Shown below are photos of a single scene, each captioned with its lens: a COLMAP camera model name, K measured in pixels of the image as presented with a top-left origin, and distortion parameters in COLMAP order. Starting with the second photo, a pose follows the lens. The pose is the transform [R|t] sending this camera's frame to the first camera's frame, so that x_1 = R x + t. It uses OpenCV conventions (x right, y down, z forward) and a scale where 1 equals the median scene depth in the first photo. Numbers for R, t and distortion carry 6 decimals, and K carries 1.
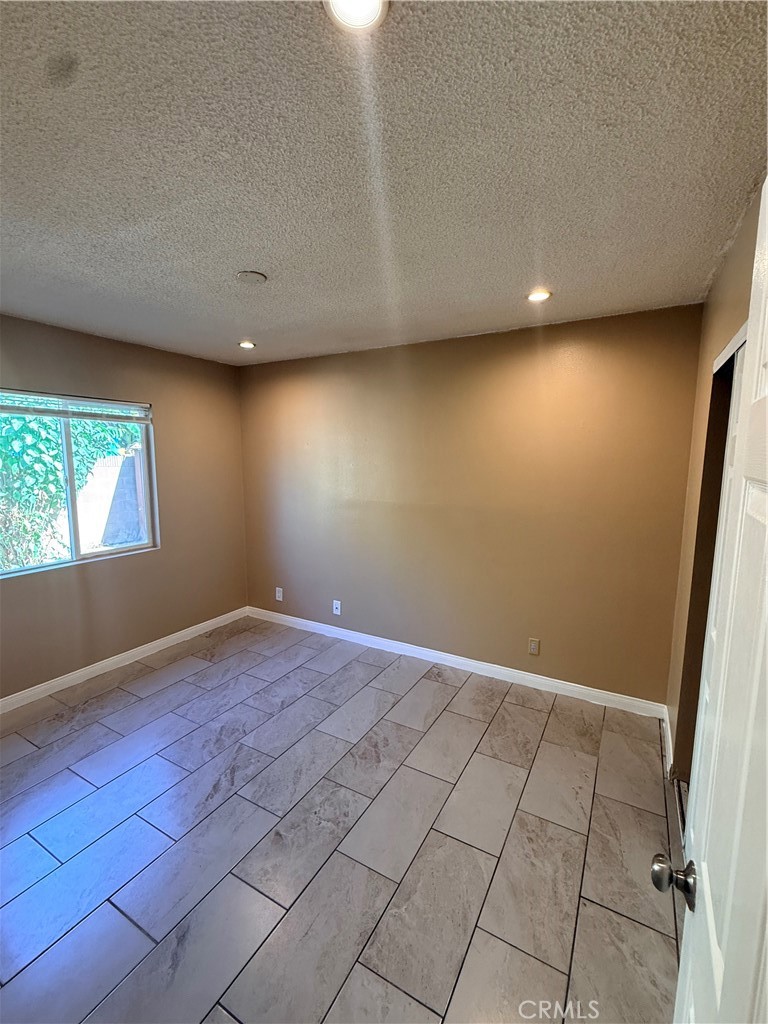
lens RADIAL K [[442.8, 0, 379.7], [0, 442.8, 512.3], [0, 0, 1]] dist [-0.000918, 0.000452]
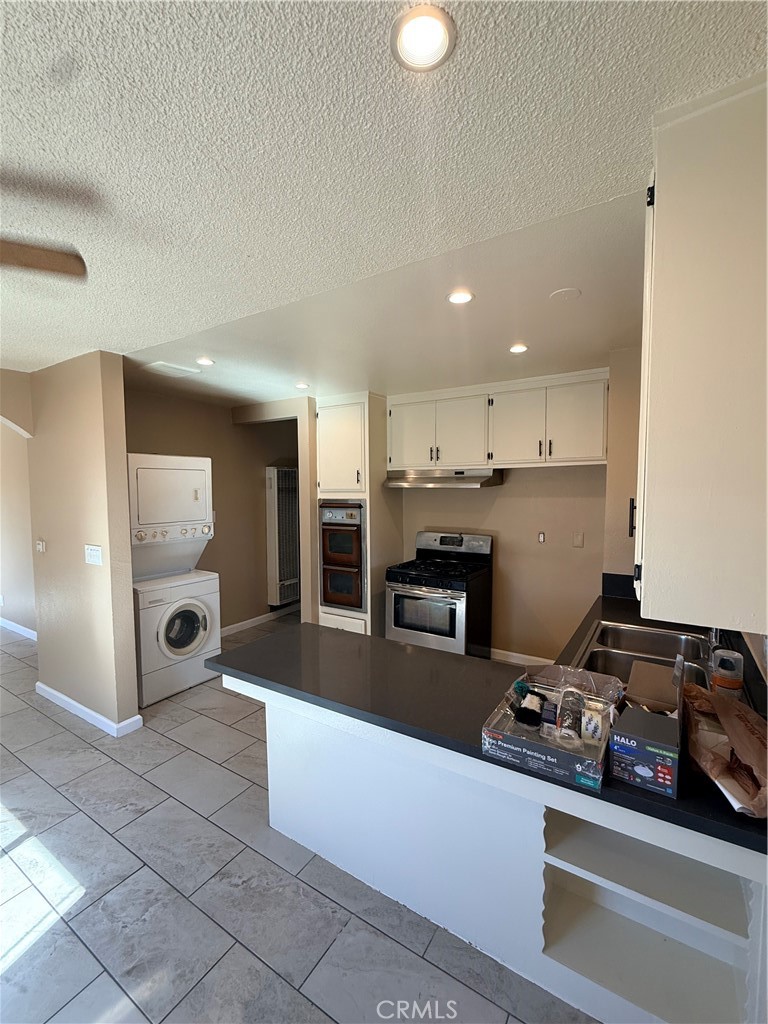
lens RADIAL K [[442.8, 0, 386.3], [0, 442.8, 512.3], [0, 0, 1]] dist [-0.000918, 0.000452]
pose [[-0.033184, 0.064733, -0.997351, 1.452324], [-0.131223, 0.988980, 0.068555, -0.196752], [0.990797, 0.133150, -0.024324, 1.454677]]
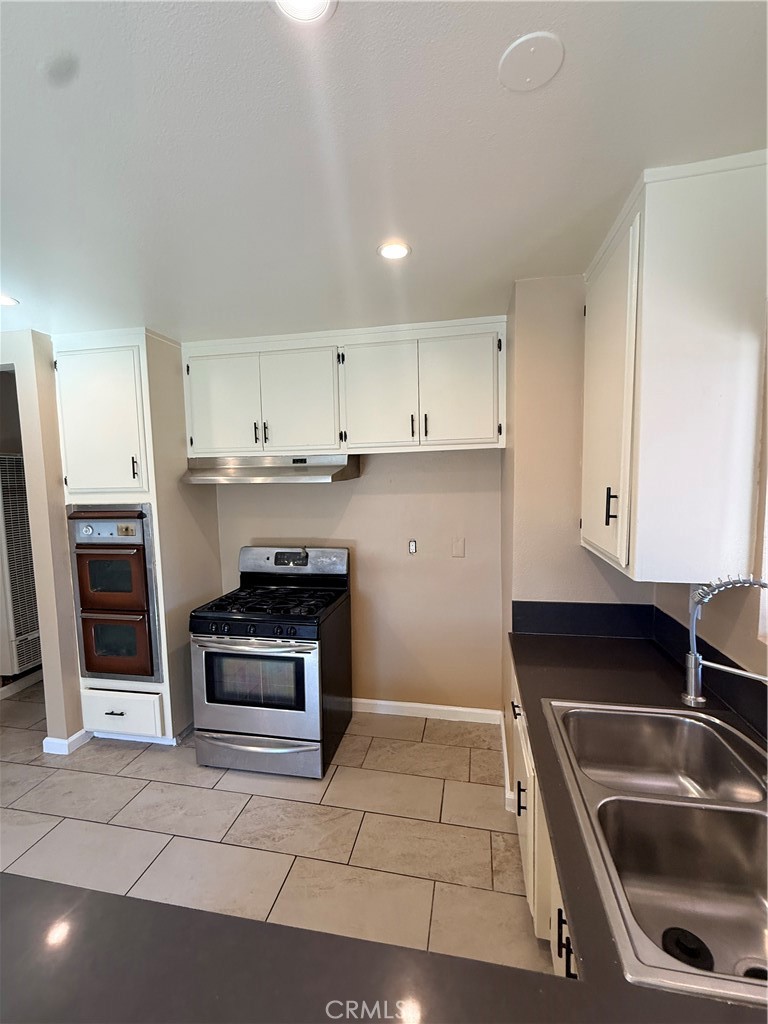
lens RADIAL K [[442.8, 0, 385.9], [0, 442.8, 516.4], [0, 0, 1]] dist [-0.000918, 0.000452]
pose [[0.329607, 0.086501, -0.940147, 0.686281], [-0.111768, 0.992367, 0.052121, -0.212861], [0.937479, 0.087899, 0.336759, 1.527434]]
